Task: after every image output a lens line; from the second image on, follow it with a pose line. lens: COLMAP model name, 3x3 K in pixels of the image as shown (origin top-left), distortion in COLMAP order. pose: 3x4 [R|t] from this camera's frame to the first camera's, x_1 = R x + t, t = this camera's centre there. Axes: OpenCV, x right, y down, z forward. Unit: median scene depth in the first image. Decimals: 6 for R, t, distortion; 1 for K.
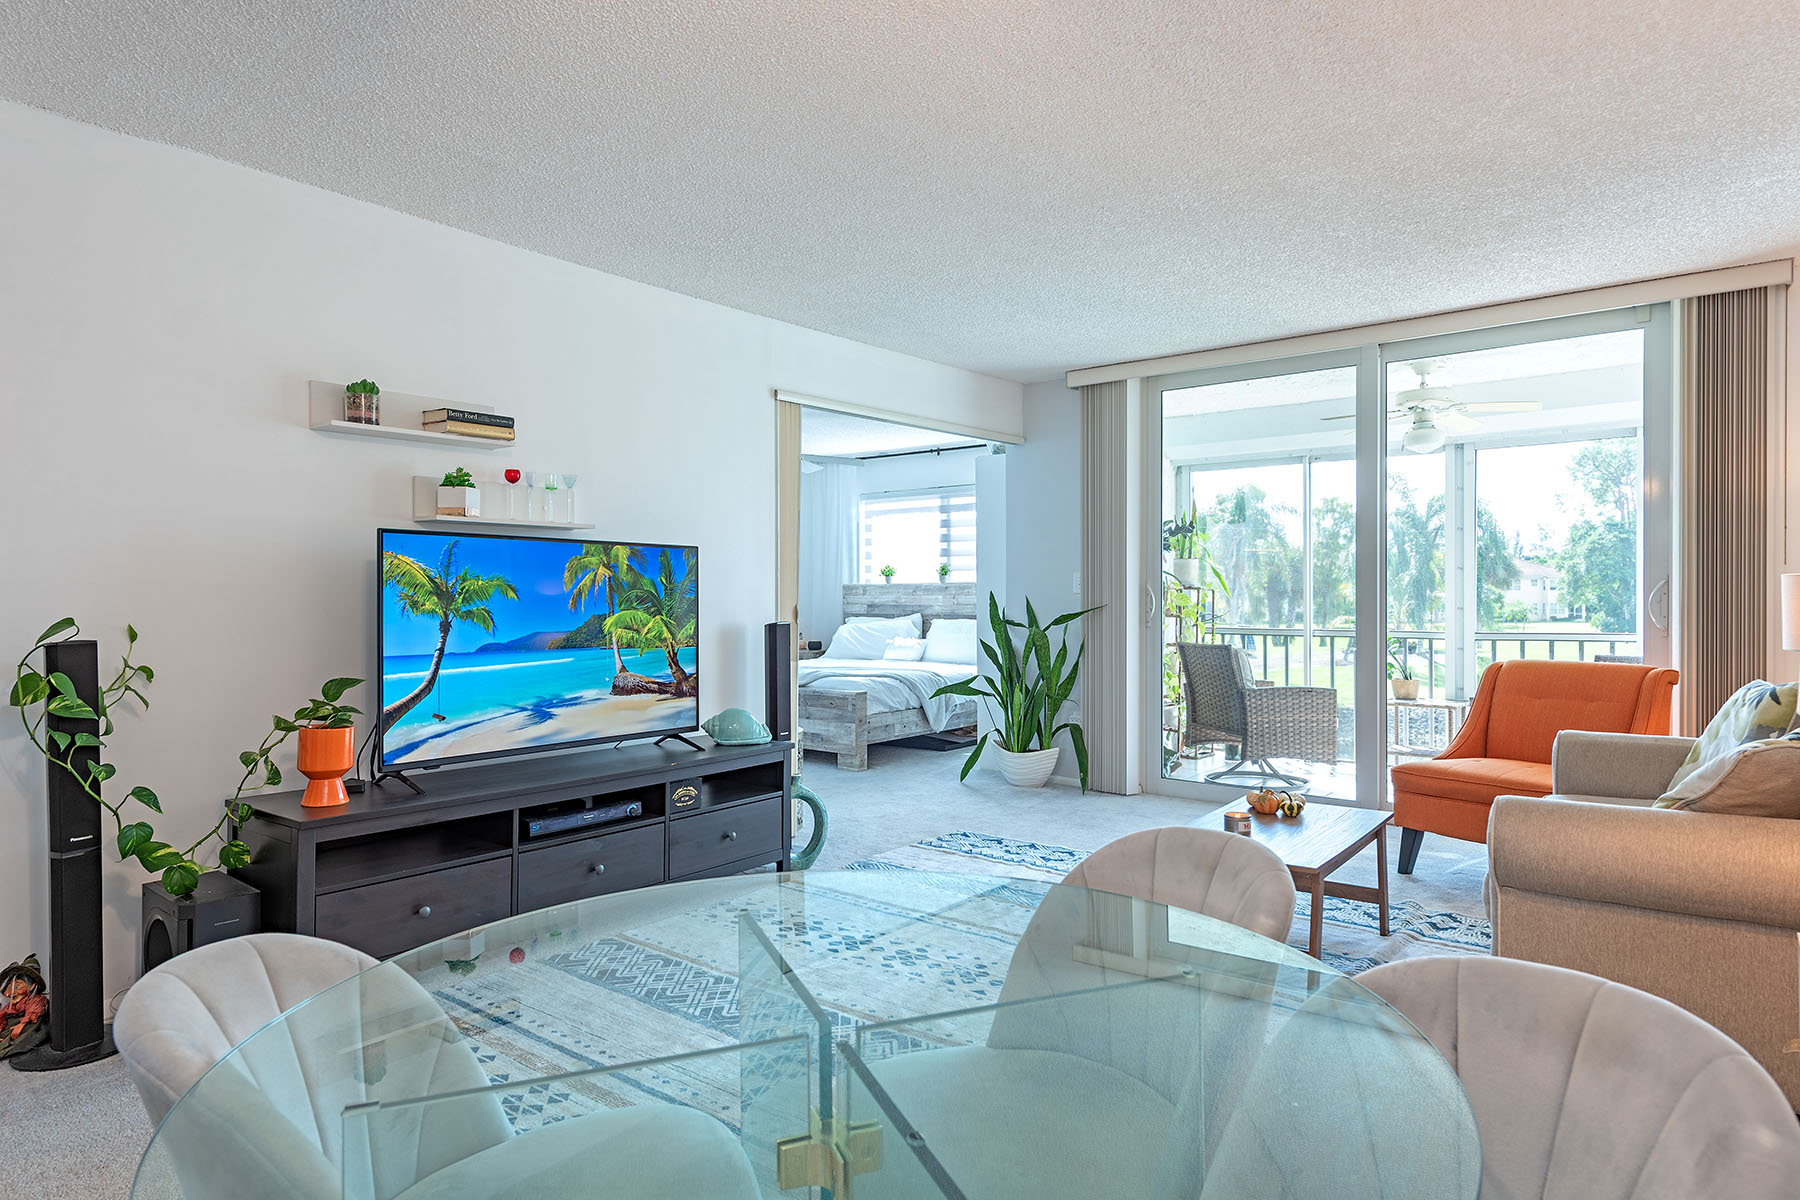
lens RADIAL K [[1059.3, 0, 888.0], [0, 1059.3, 598.1], [0, 0, 1]] dist [0.030481, -0.002425]
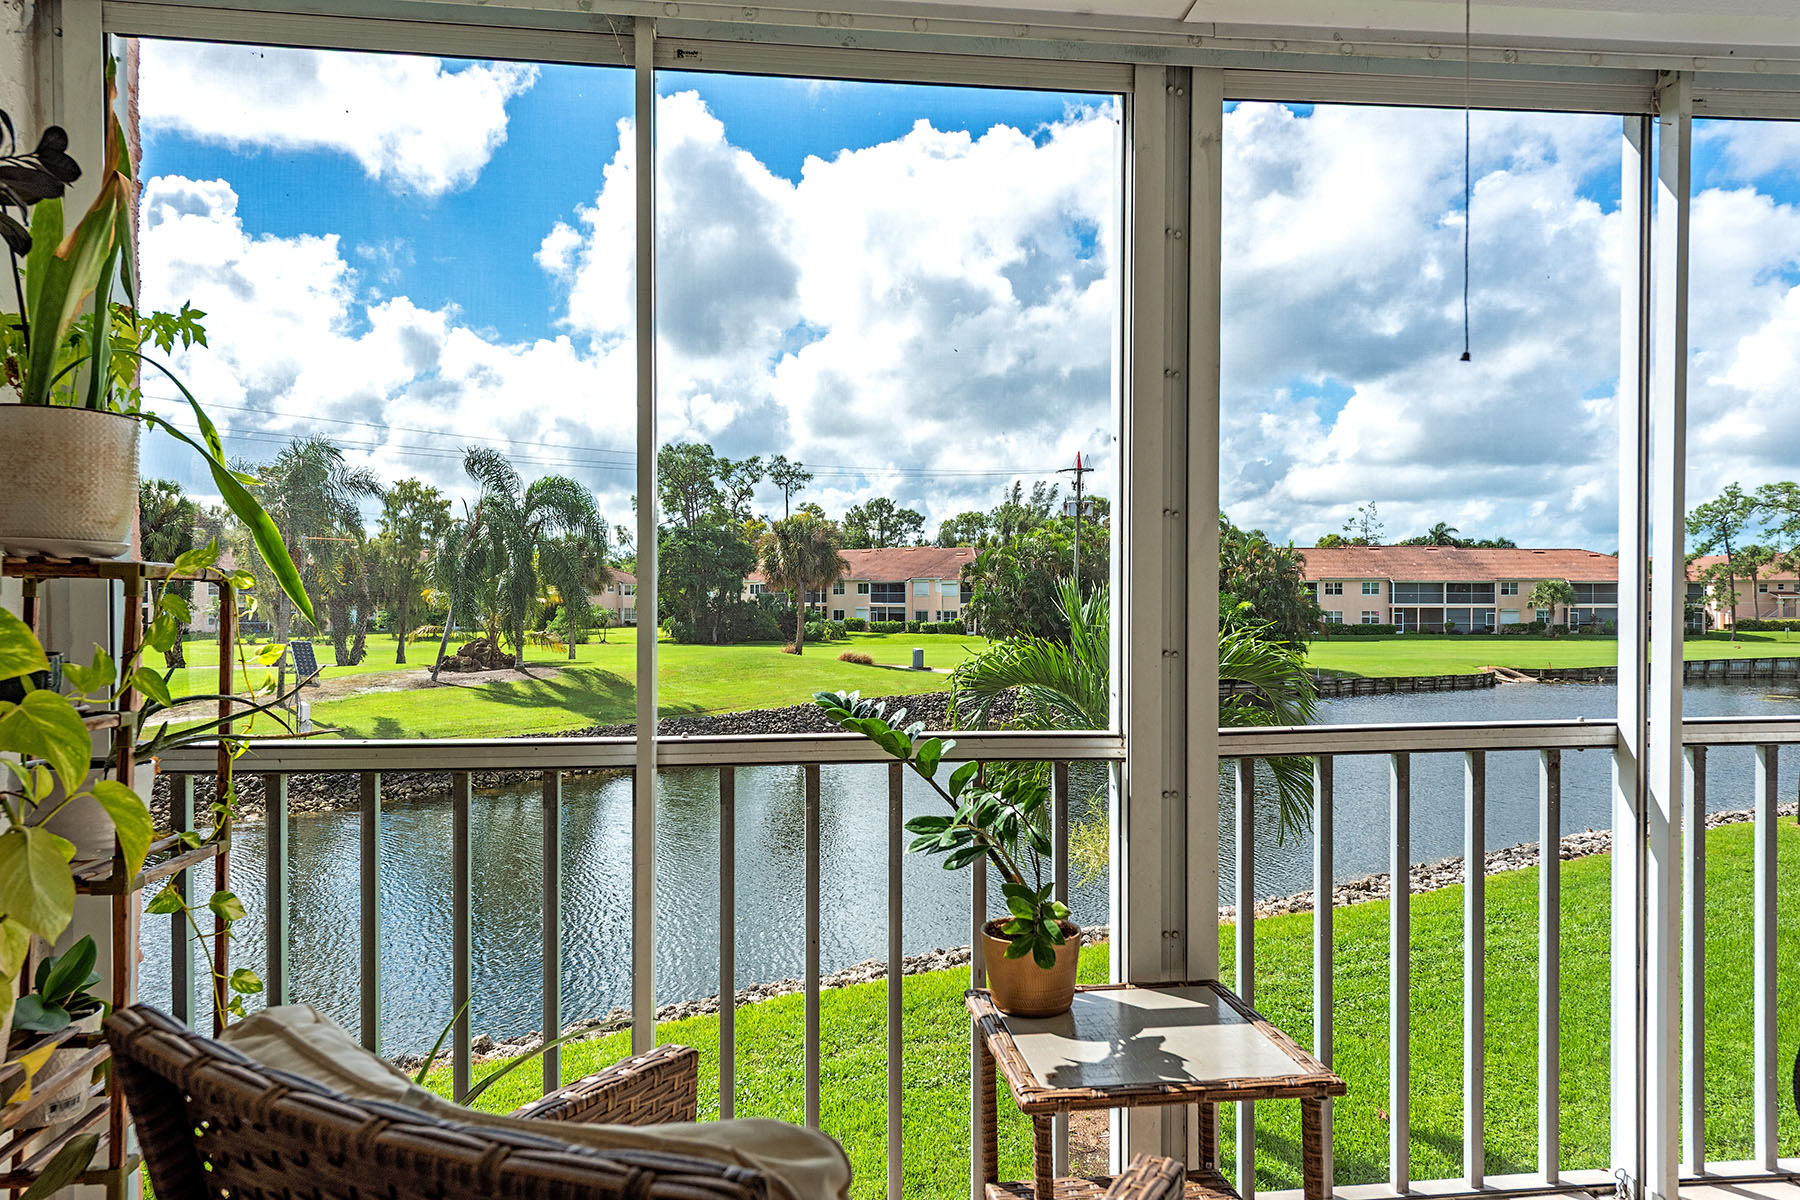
lens RADIAL K [[1136.0, 0, 899.8], [0, 1136.0, 597.5], [0, 0, 1]] dist [-0.002361, -0.000969]
pose [[0.690127, 0.001487, 0.723687, 0.037650], [0.001743, 0.999992, -0.003716, -0.000845], [-0.723686, 0.003826, 0.690119, 0.111179]]
